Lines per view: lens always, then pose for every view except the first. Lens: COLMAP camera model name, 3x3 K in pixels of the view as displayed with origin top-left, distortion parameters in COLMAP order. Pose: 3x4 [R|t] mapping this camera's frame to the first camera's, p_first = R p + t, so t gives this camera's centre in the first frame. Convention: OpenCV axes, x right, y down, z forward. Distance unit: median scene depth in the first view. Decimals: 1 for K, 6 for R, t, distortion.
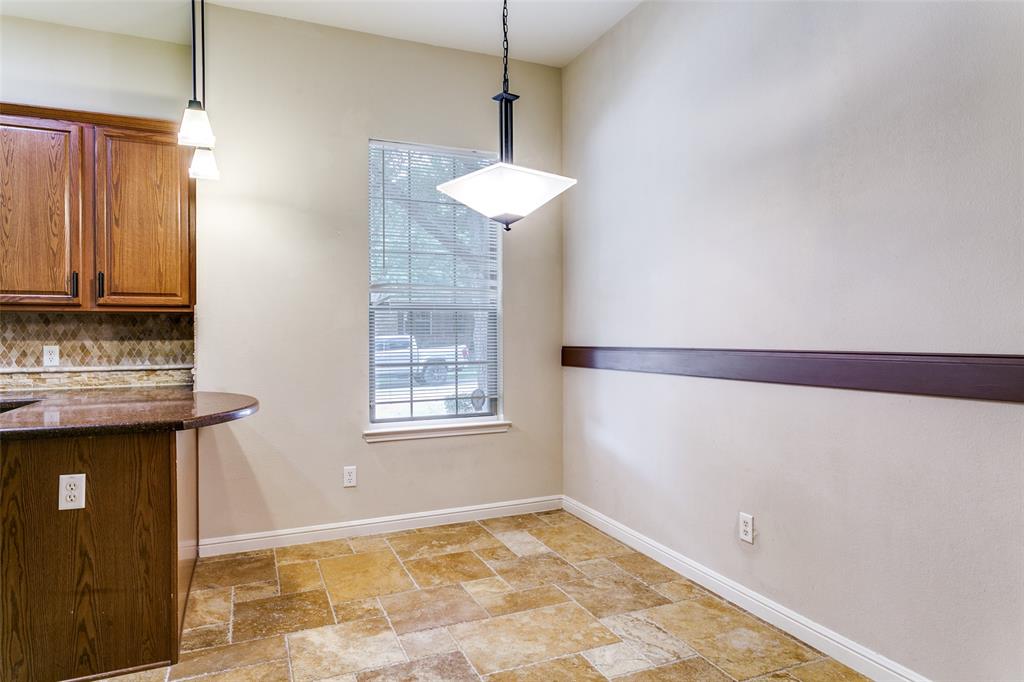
lens RADIAL K [[620.5, 0, 512.6], [0, 620.5, 338.1], [0, 0, 1]] dist [-0.002481, 0.000688]
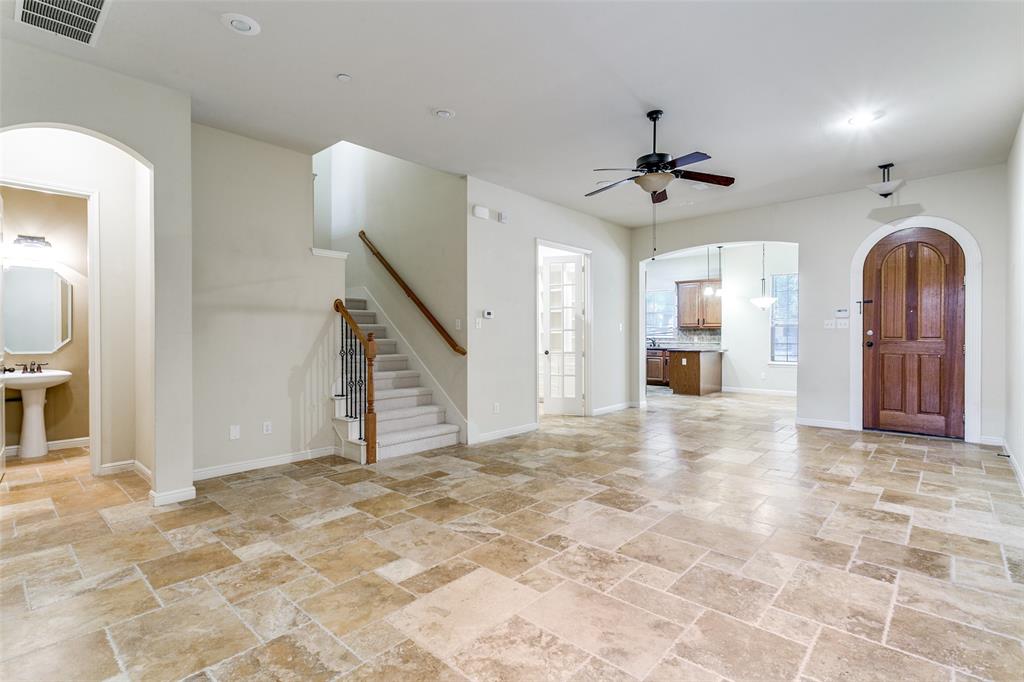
lens RADIAL K [[483.9, 0, 514.8], [0, 483.9, 335.8], [0, 0, 1]] dist [0.001642, 0.001526]
pose [[0.416817, 0.008307, -0.908953, 1.624914], [-0.006756, 0.999959, 0.006041, -0.004433], [0.908965, 0.003622, 0.416856, -1.377838]]
